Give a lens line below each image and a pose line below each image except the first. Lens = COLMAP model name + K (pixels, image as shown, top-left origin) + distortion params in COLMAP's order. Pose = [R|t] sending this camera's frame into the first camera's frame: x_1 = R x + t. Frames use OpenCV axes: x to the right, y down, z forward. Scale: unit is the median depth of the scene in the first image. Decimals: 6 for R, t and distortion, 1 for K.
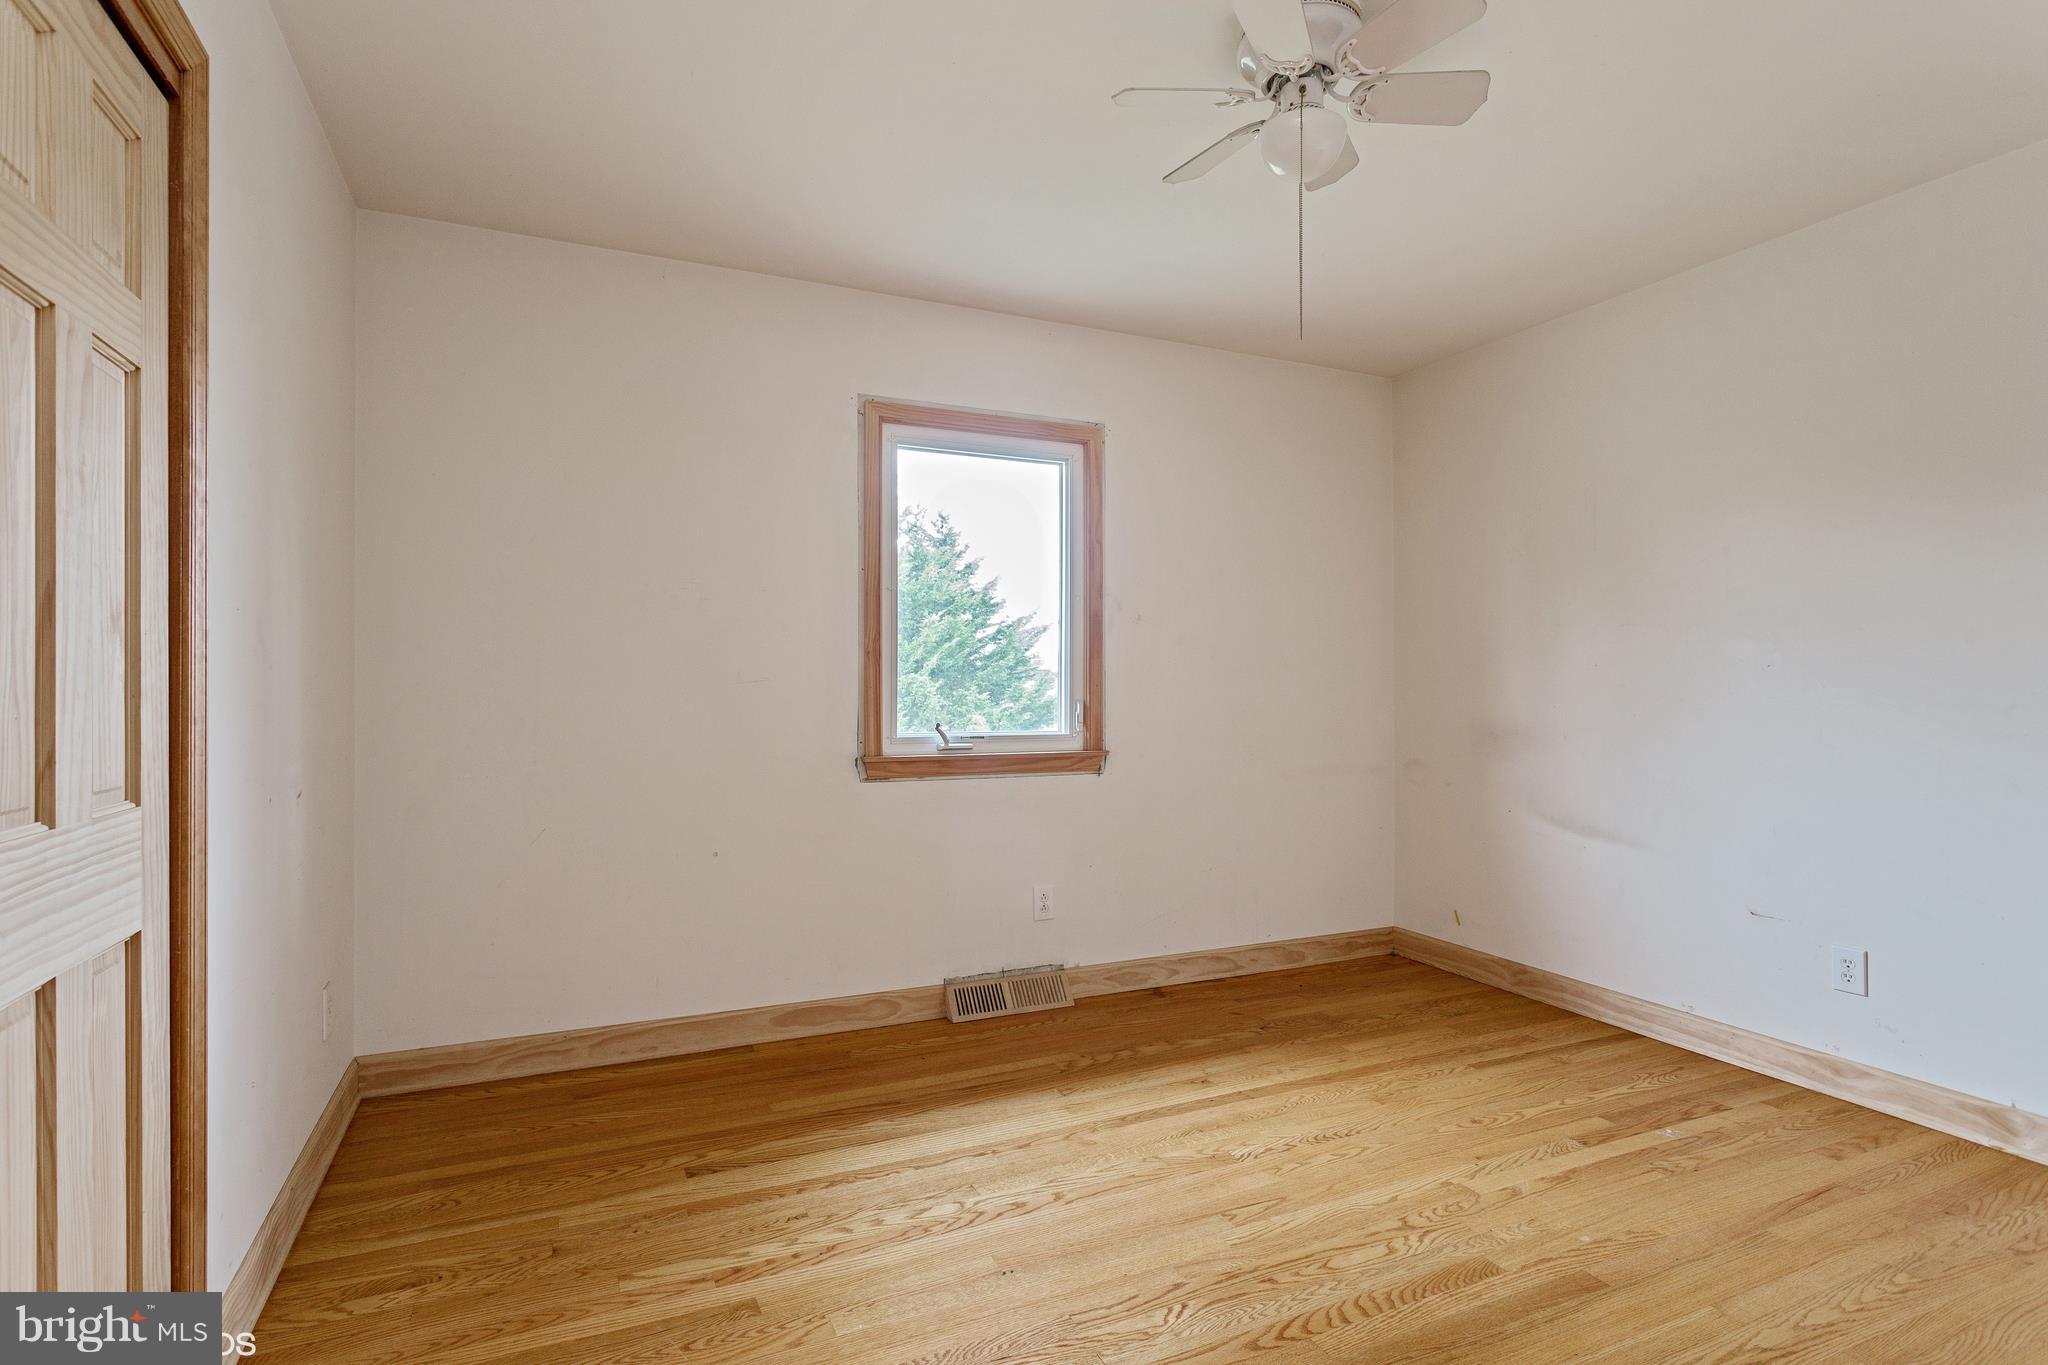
lens RADIAL K [[1025.2, 0, 1016.4], [0, 1025.2, 698.5], [0, 0, 1]] dist [-0.018661, 0.010547]
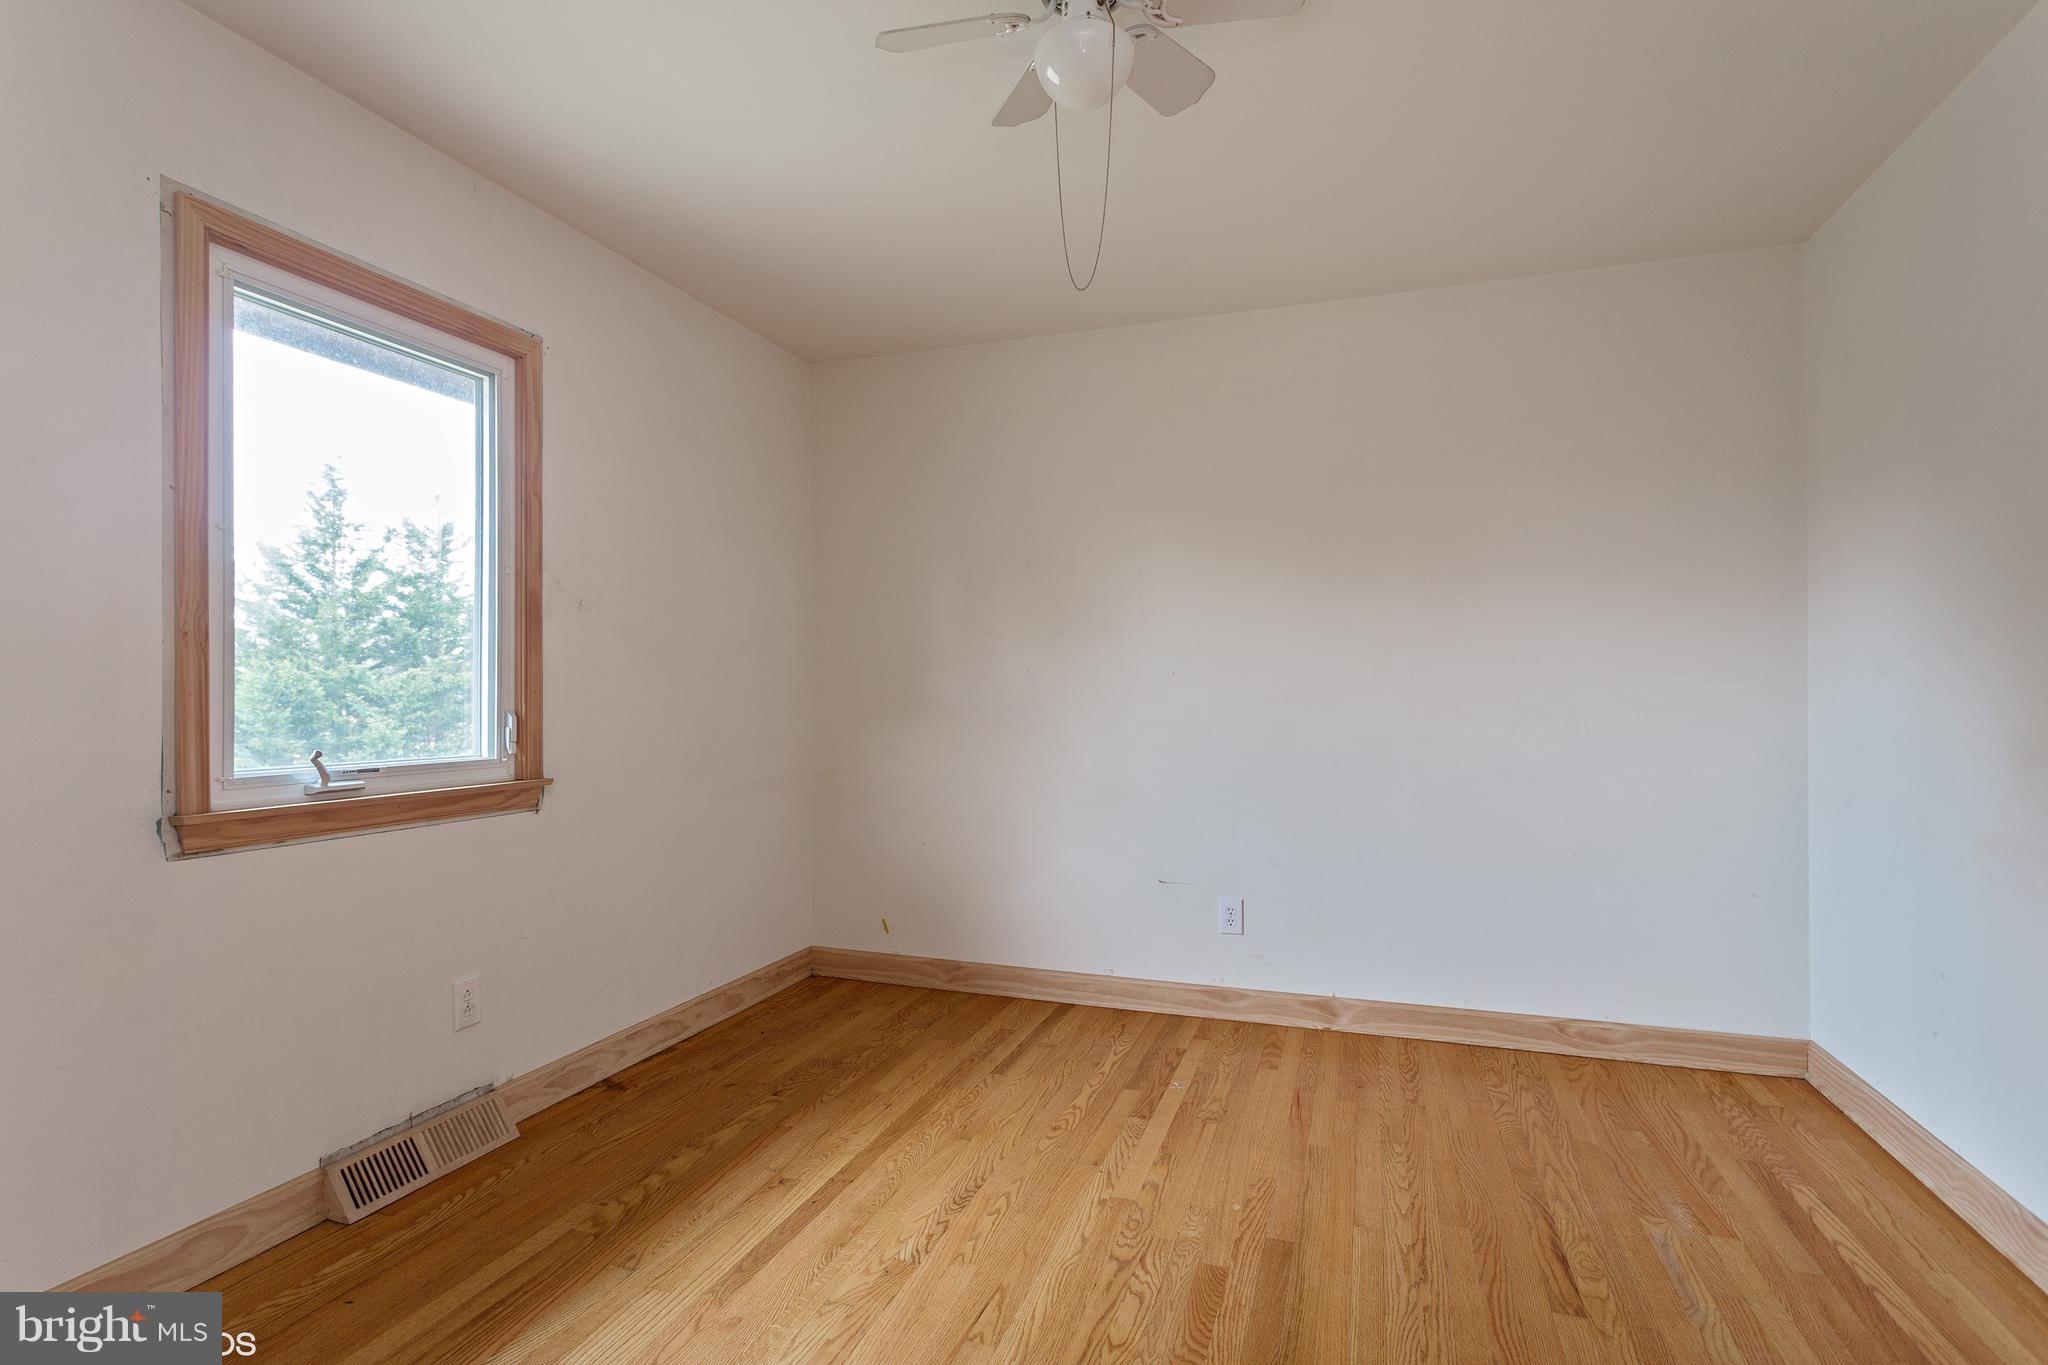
lens RADIAL K [[1025.2, 0, 1016.4], [0, 1025.2, 698.5], [0, 0, 1]] dist [-0.018661, 0.010547]
pose [[0.688808, -0.006640, 0.724914, -0.234322], [0.011694, 0.999930, -0.001952, -0.001804], [-0.724850, 0.009822, 0.688837, 0.268047]]
